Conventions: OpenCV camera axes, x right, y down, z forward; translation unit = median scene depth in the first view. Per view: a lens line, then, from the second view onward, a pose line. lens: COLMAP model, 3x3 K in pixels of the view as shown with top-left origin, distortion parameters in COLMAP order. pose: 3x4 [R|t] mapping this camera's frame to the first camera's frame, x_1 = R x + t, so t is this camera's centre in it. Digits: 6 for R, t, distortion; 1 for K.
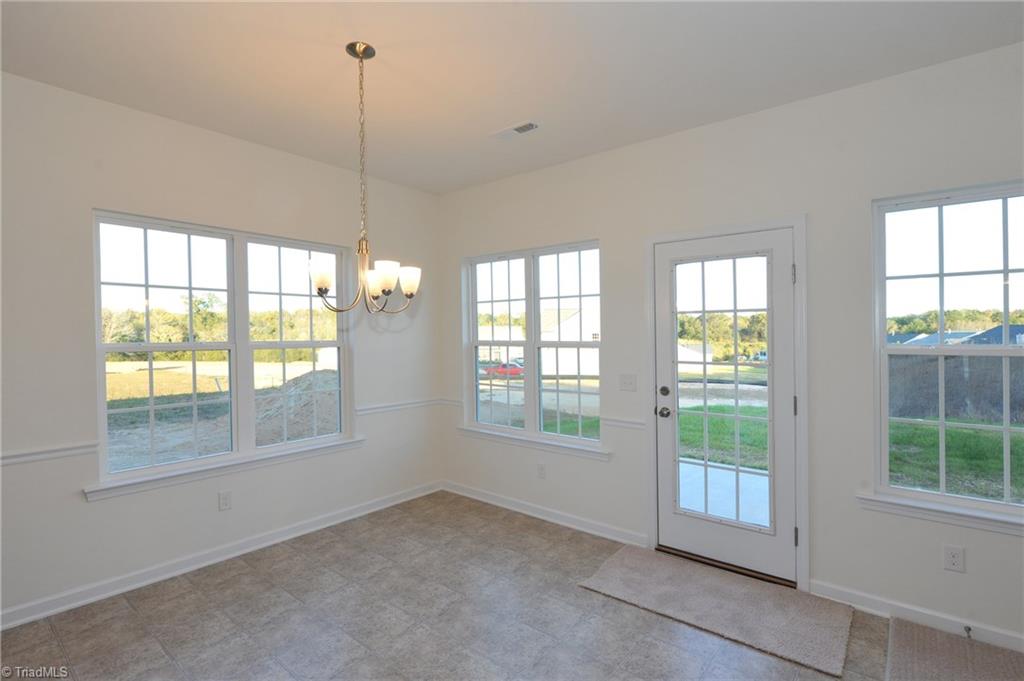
lens RADIAL K [[523.5, 0, 513.3], [0, 523.5, 339.7], [0, 0, 1]] dist [-0.004079, -0.001042]
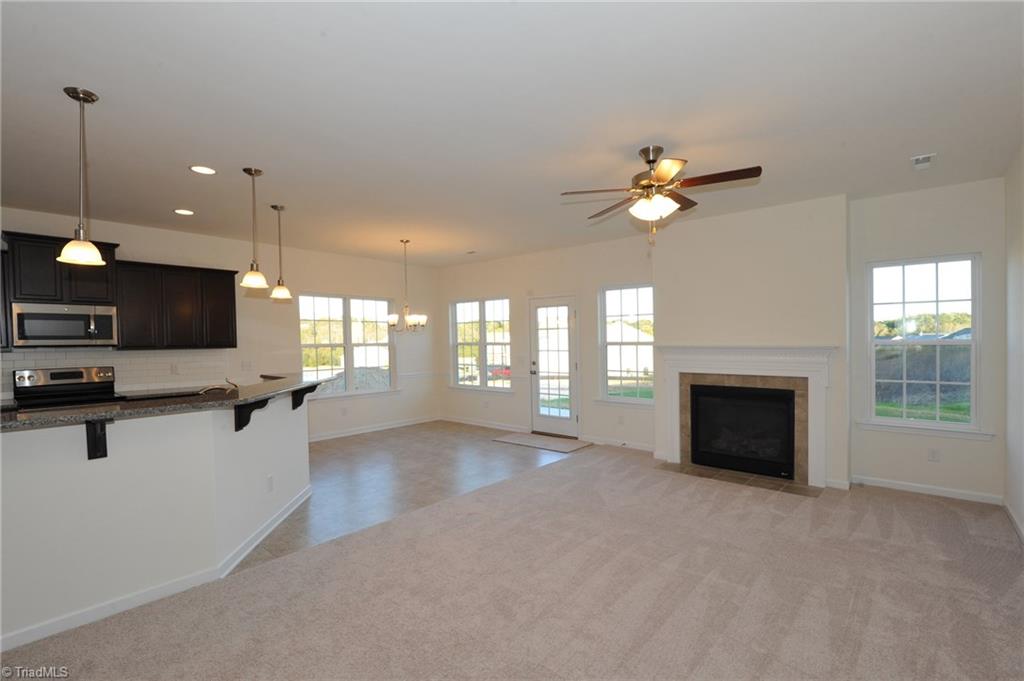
lens RADIAL K [[481.8, 0, 514.1], [0, 481.8, 350.3], [0, 0, 1]] dist [0.070417, 0.001480]
pose [[0.999932, -0.006815, -0.009480, 0.185036], [0.006919, 0.999916, 0.010930, 0.014408], [0.009405, -0.010995, 0.999895, -0.929877]]
